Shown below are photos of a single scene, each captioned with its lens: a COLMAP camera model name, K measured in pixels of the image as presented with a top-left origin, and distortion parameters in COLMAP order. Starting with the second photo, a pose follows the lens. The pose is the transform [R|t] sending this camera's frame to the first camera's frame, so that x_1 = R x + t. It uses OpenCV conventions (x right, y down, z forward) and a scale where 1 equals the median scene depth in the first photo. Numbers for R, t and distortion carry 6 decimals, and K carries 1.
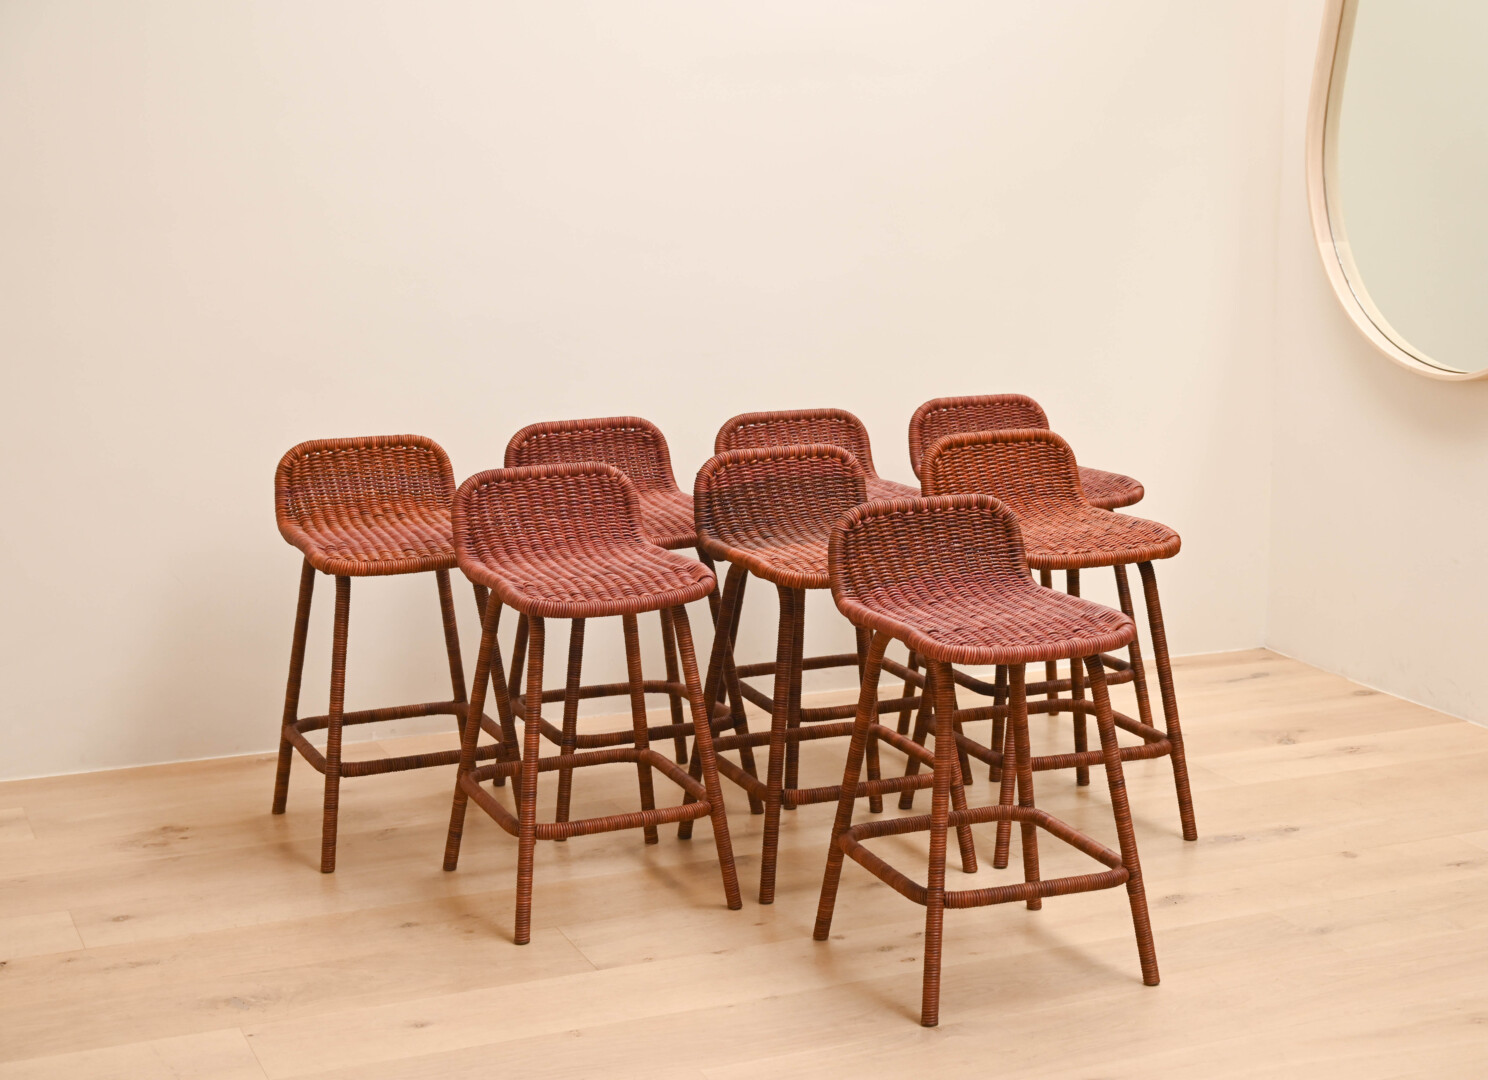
lens RADIAL K [[2351.4, 0, 744.0], [0, 2351.4, 540.0], [0, 0, 1]] dist [-0.017757, -0.066391]
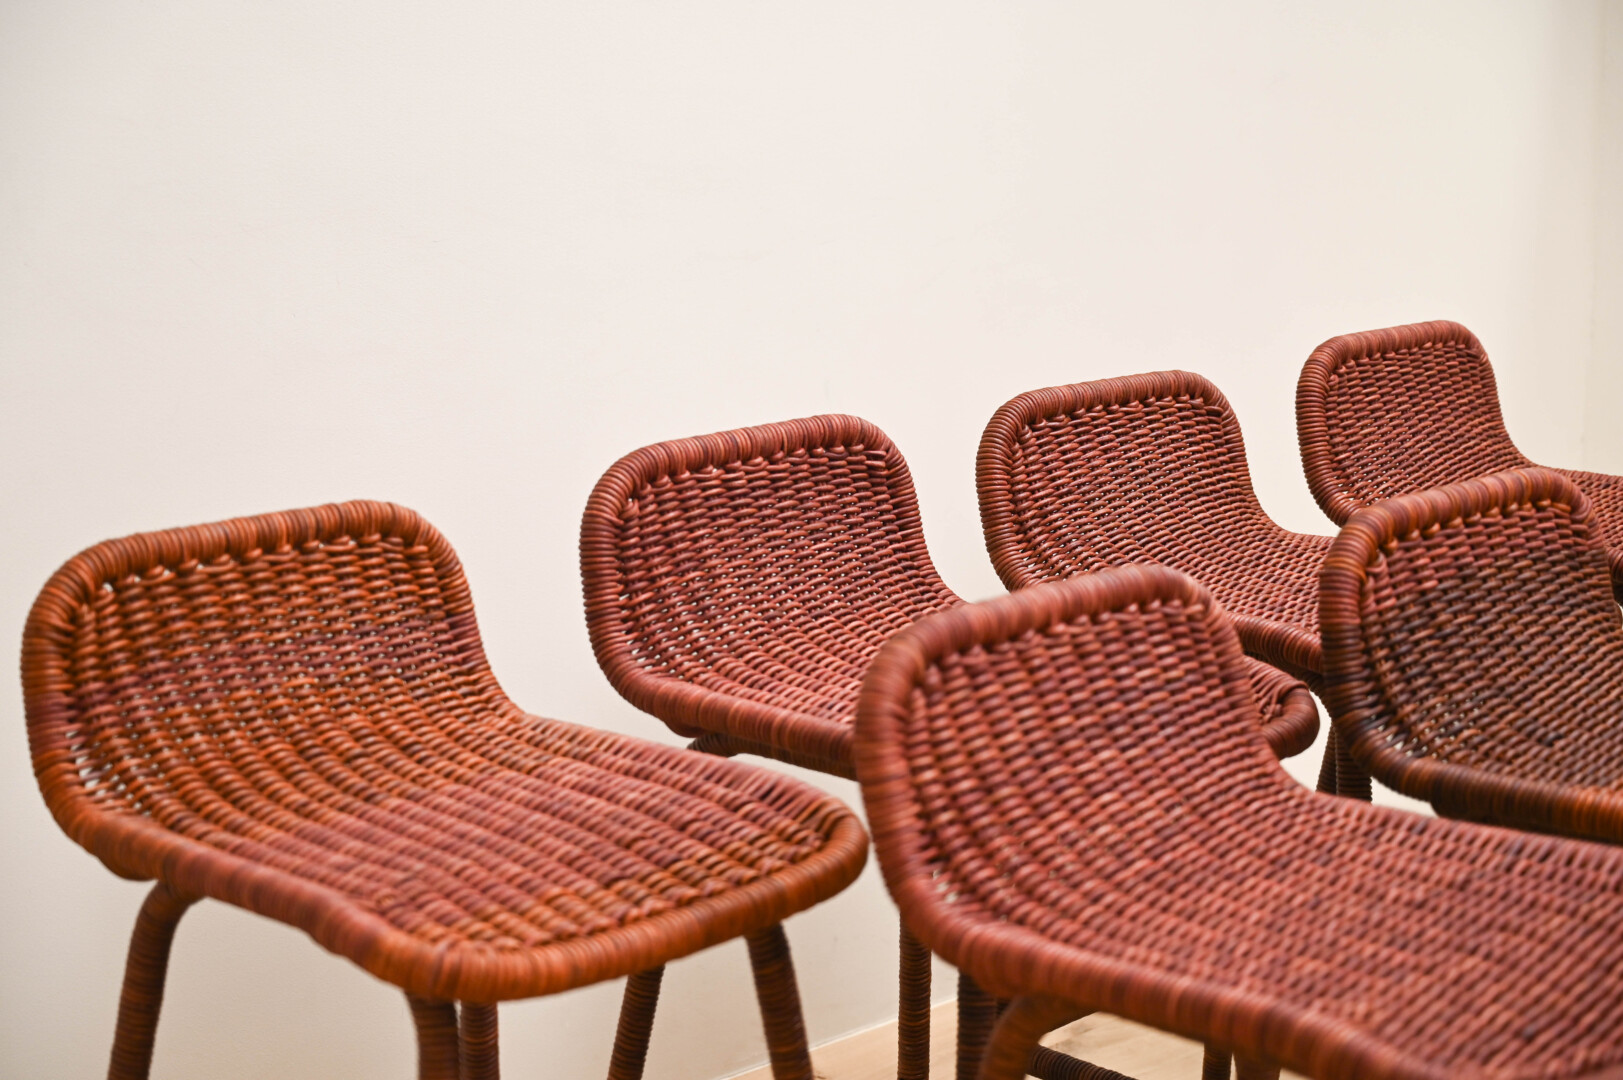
lens RADIAL K [[3095.2, 0, 811.5], [0, 3095.2, 540.0], [0, 0, 1]] dist [-0.025206, 0.332502]
pose [[0.913409, -0.061536, 0.402366, -0.272546], [0.055723, 0.998104, 0.026148, -0.049034], [-0.403212, -0.001463, 0.915106, 0.582454]]
